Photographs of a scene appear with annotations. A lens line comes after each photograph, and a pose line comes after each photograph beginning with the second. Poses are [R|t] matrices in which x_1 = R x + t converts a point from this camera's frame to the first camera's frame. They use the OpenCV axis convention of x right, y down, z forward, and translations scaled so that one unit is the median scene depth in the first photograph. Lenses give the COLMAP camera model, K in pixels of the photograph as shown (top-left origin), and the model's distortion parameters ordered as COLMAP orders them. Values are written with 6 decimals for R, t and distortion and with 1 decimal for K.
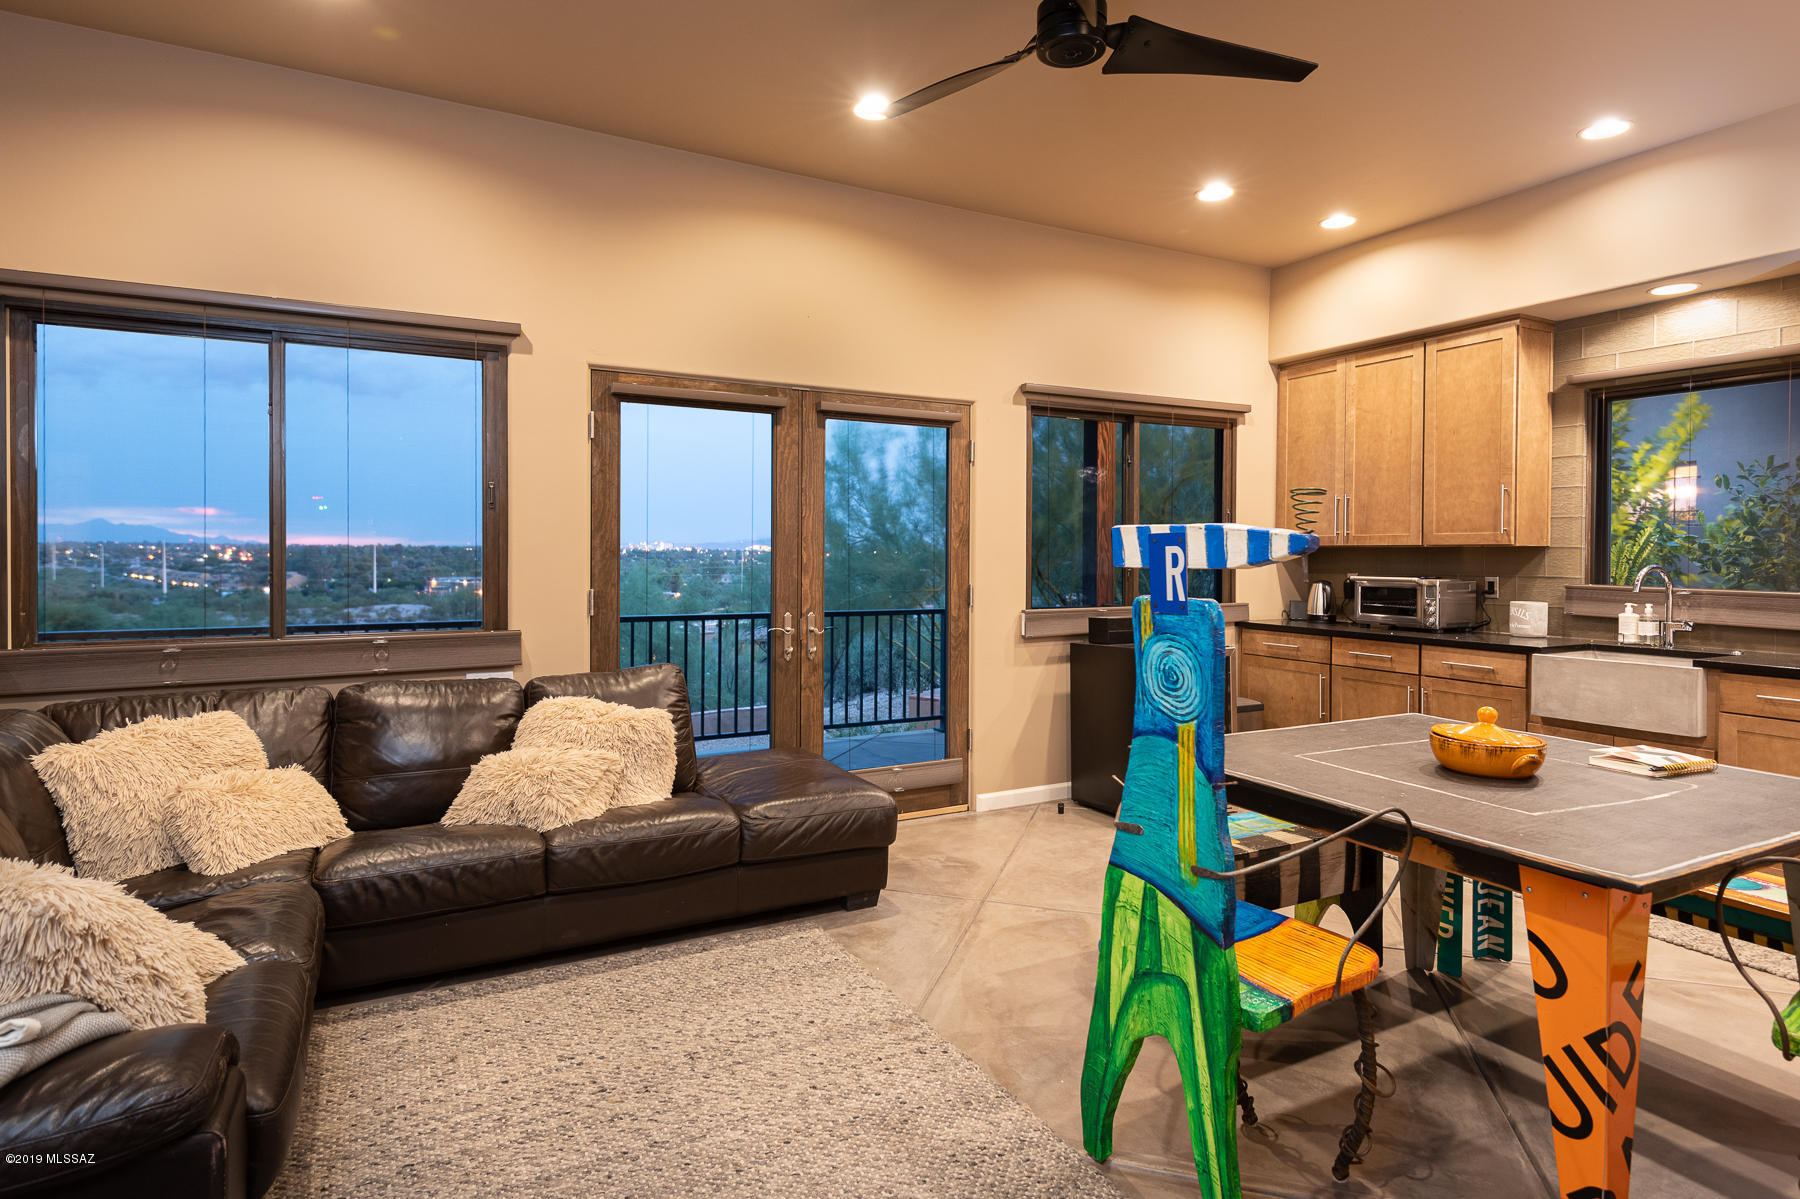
lens RADIAL K [[932.6, 0, 904.0], [0, 932.6, 558.9], [0, 0, 1]] dist [0.037459, -0.031986]
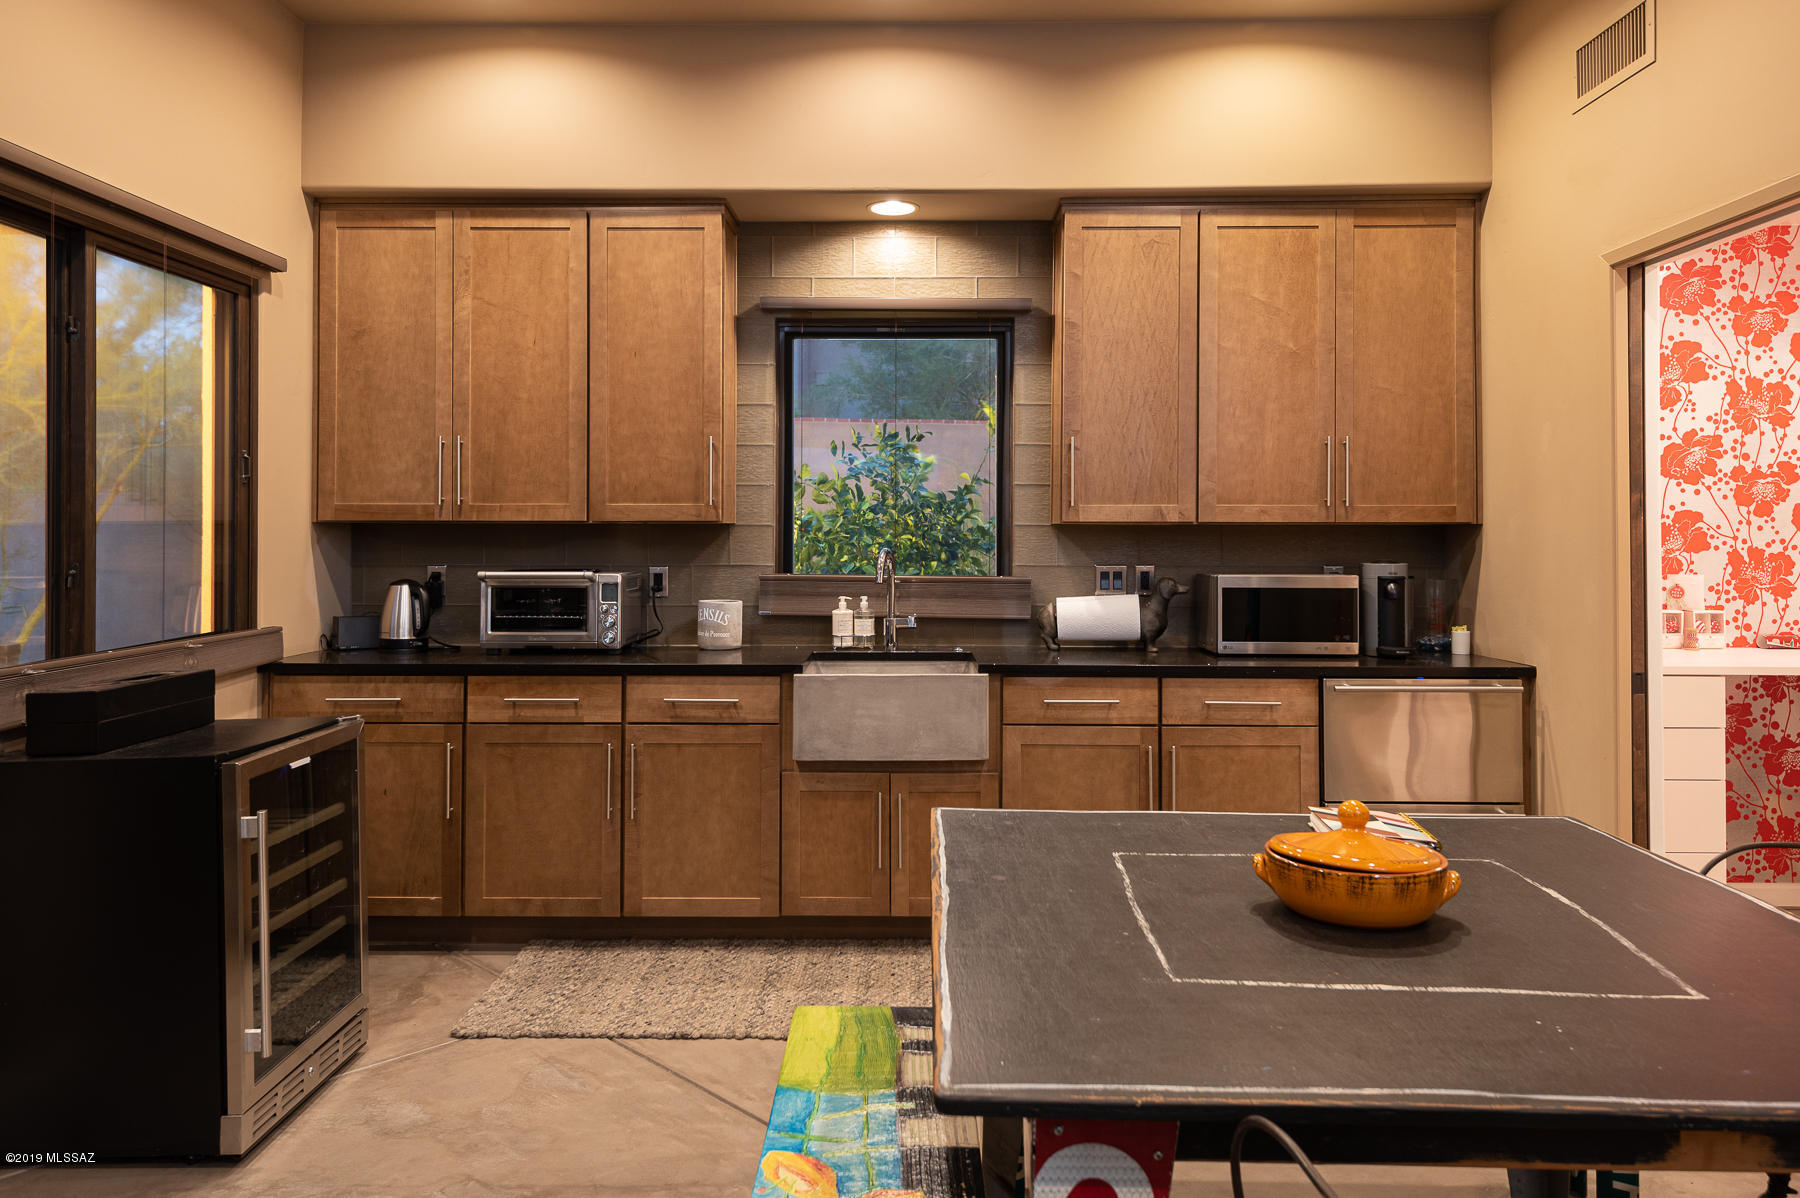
lens RADIAL K [[1245.7, 0, 898.7], [0, 1245.7, 516.6], [0, 0, 1]] dist [0.036687, -0.001198]
pose [[0.489673, 0.008617, 0.871863, -0.101239], [0.006328, 0.999890, -0.013437, -0.004910], [-0.871883, 0.012097, 0.489565, 0.396906]]
